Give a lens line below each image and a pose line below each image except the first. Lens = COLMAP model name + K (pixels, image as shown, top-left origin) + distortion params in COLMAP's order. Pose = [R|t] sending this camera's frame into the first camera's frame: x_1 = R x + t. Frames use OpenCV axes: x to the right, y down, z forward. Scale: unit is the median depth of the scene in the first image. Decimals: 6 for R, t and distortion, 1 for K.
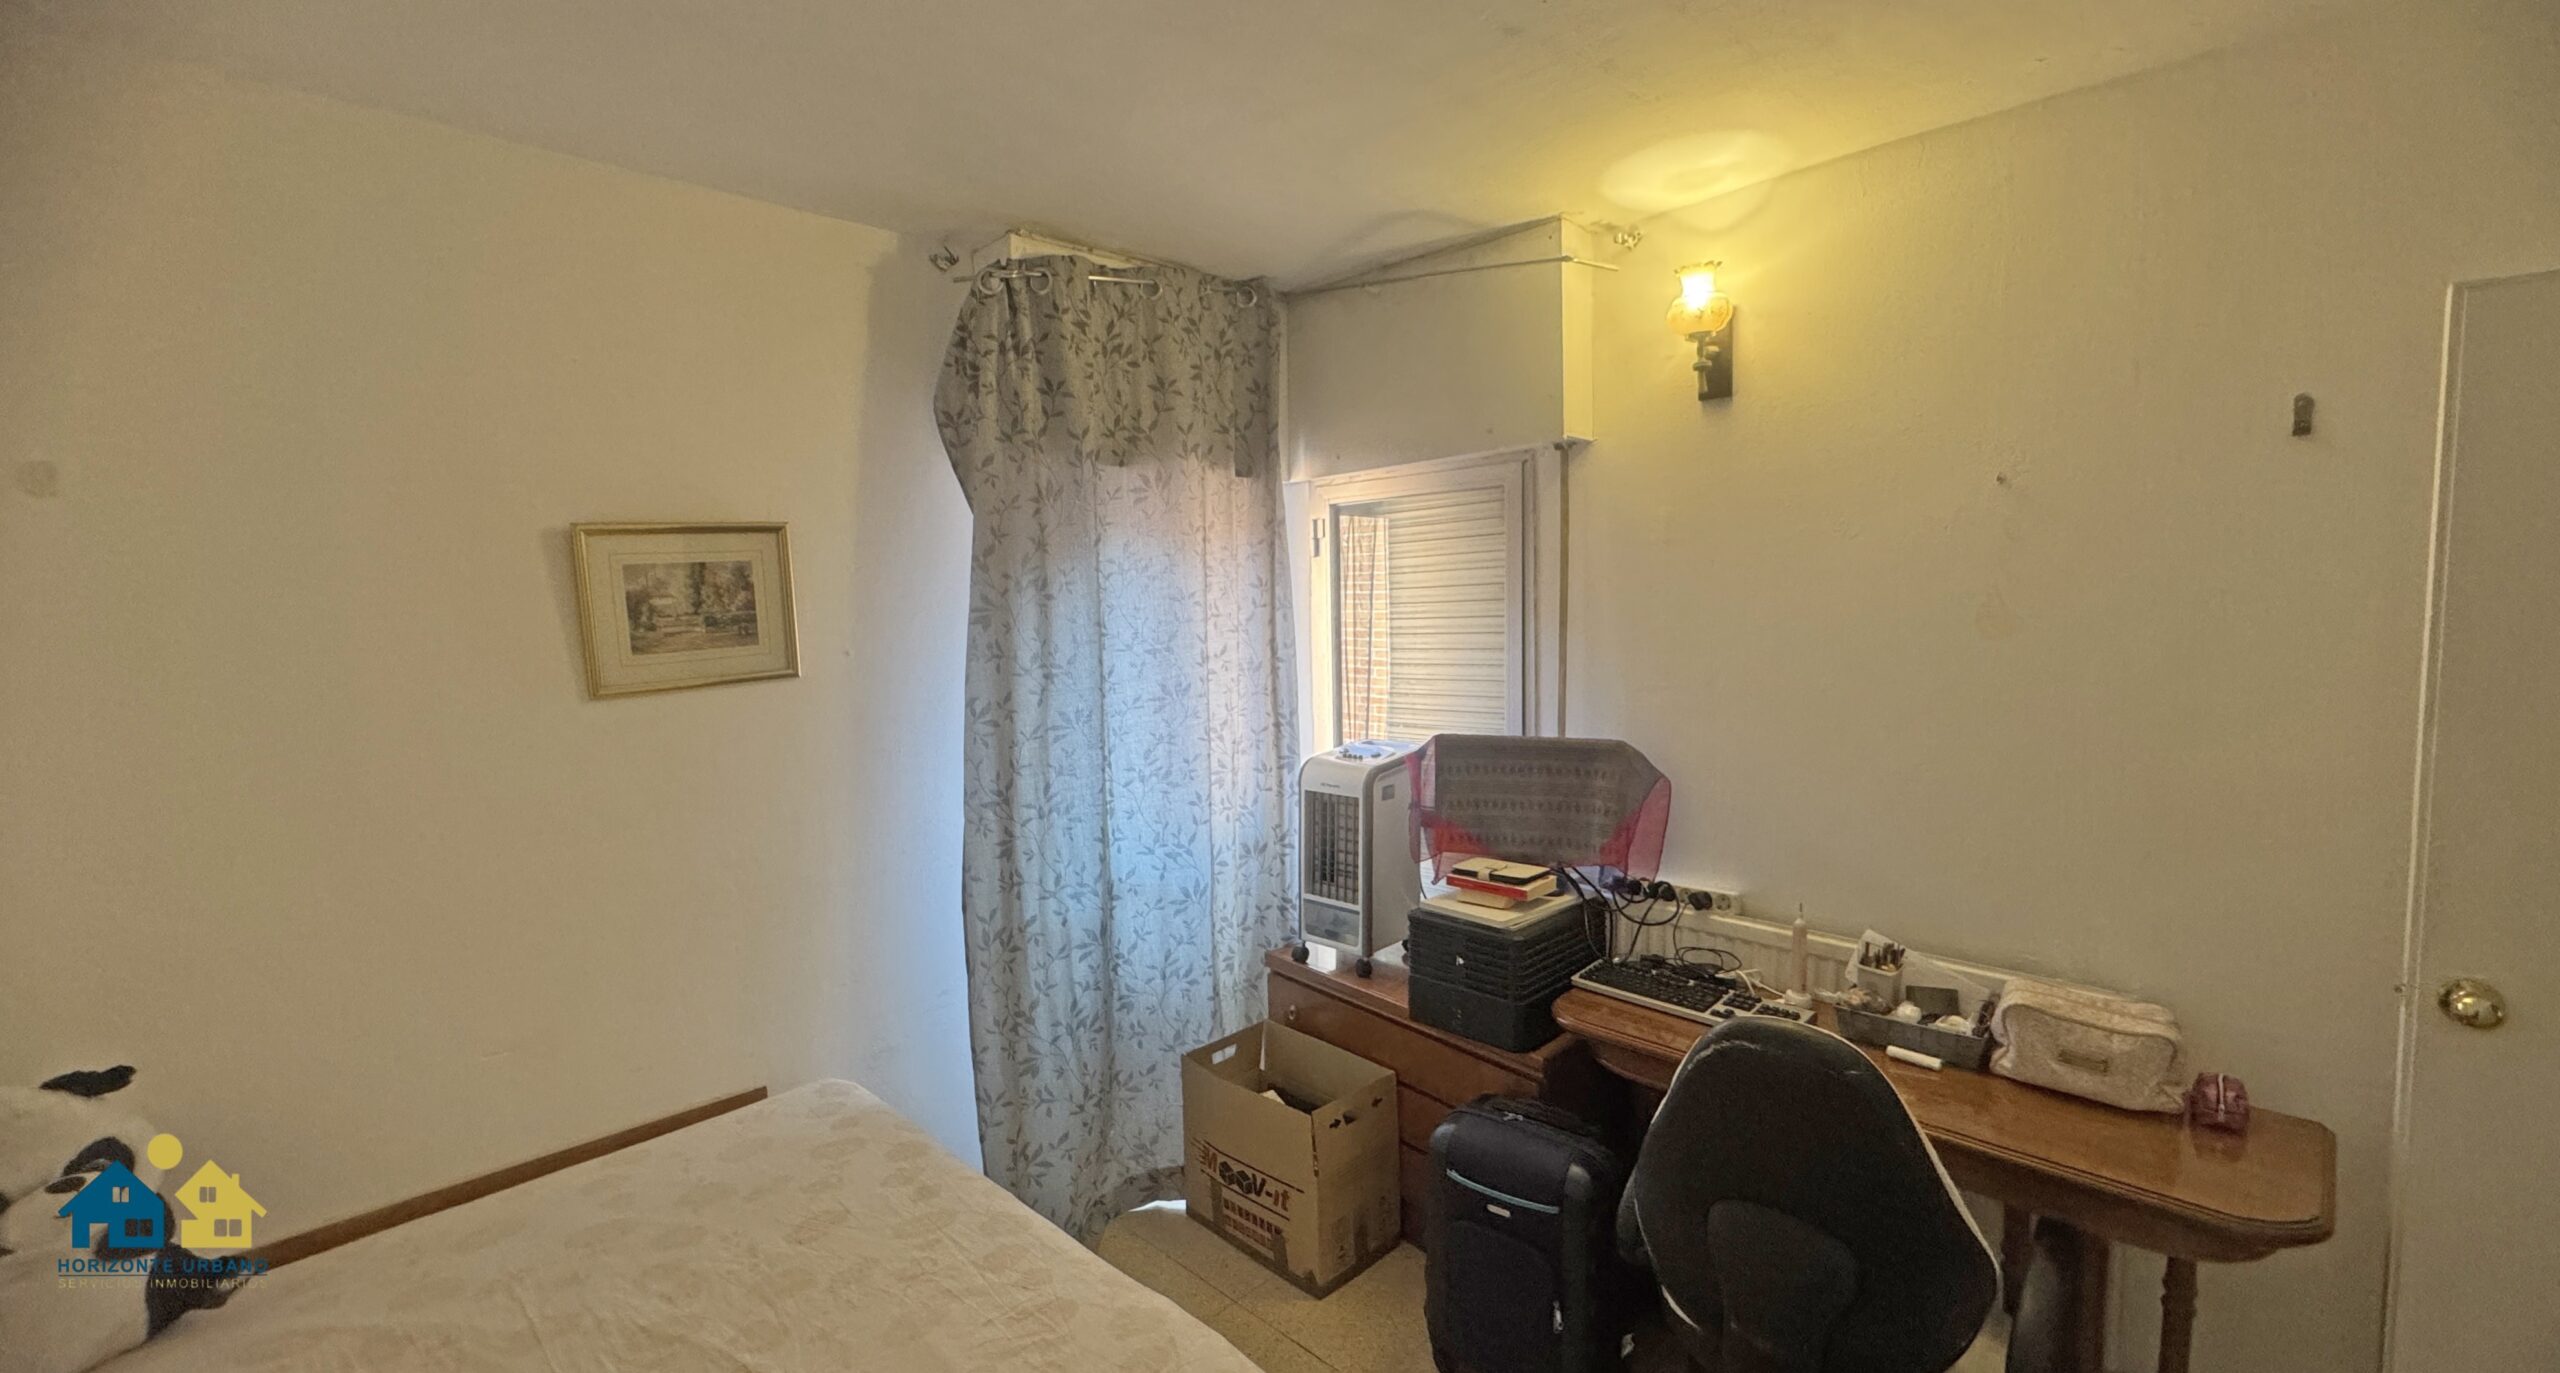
lens RADIAL K [[1032.8, 0, 1284.2], [0, 1032.8, 688.7], [0, 0, 1]] dist [-0.000320, -0.000023]
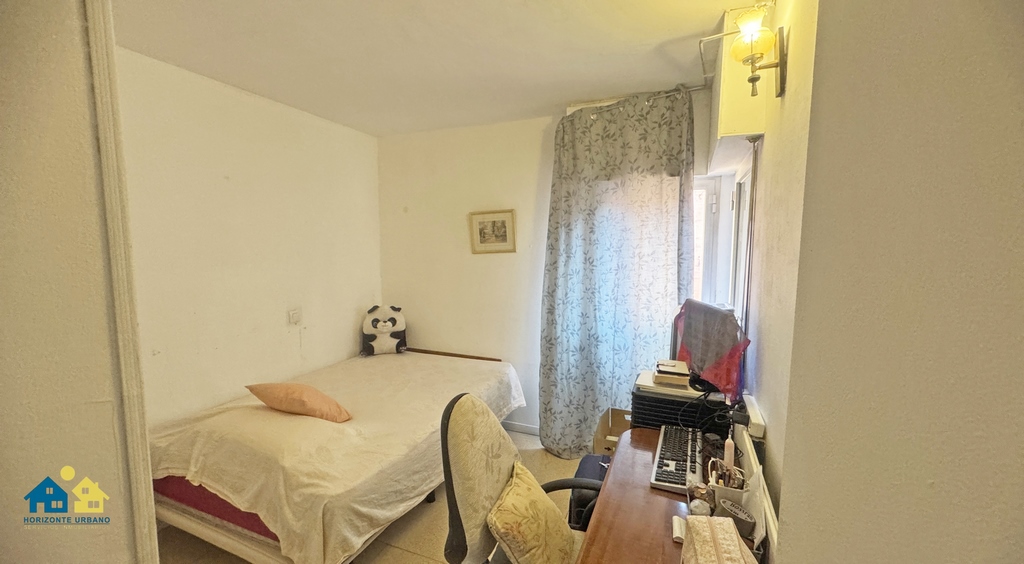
lens RADIAL K [[414.6, 0, 510.0], [0, 414.6, 284.4], [0, 0, 1]] dist [0.000648, -0.000012]
pose [[0.387164, 0.117720, -0.914465, 0.795775], [-0.088483, 0.991982, 0.090237, -0.025770], [0.917755, 0.045978, 0.394476, 0.384987]]
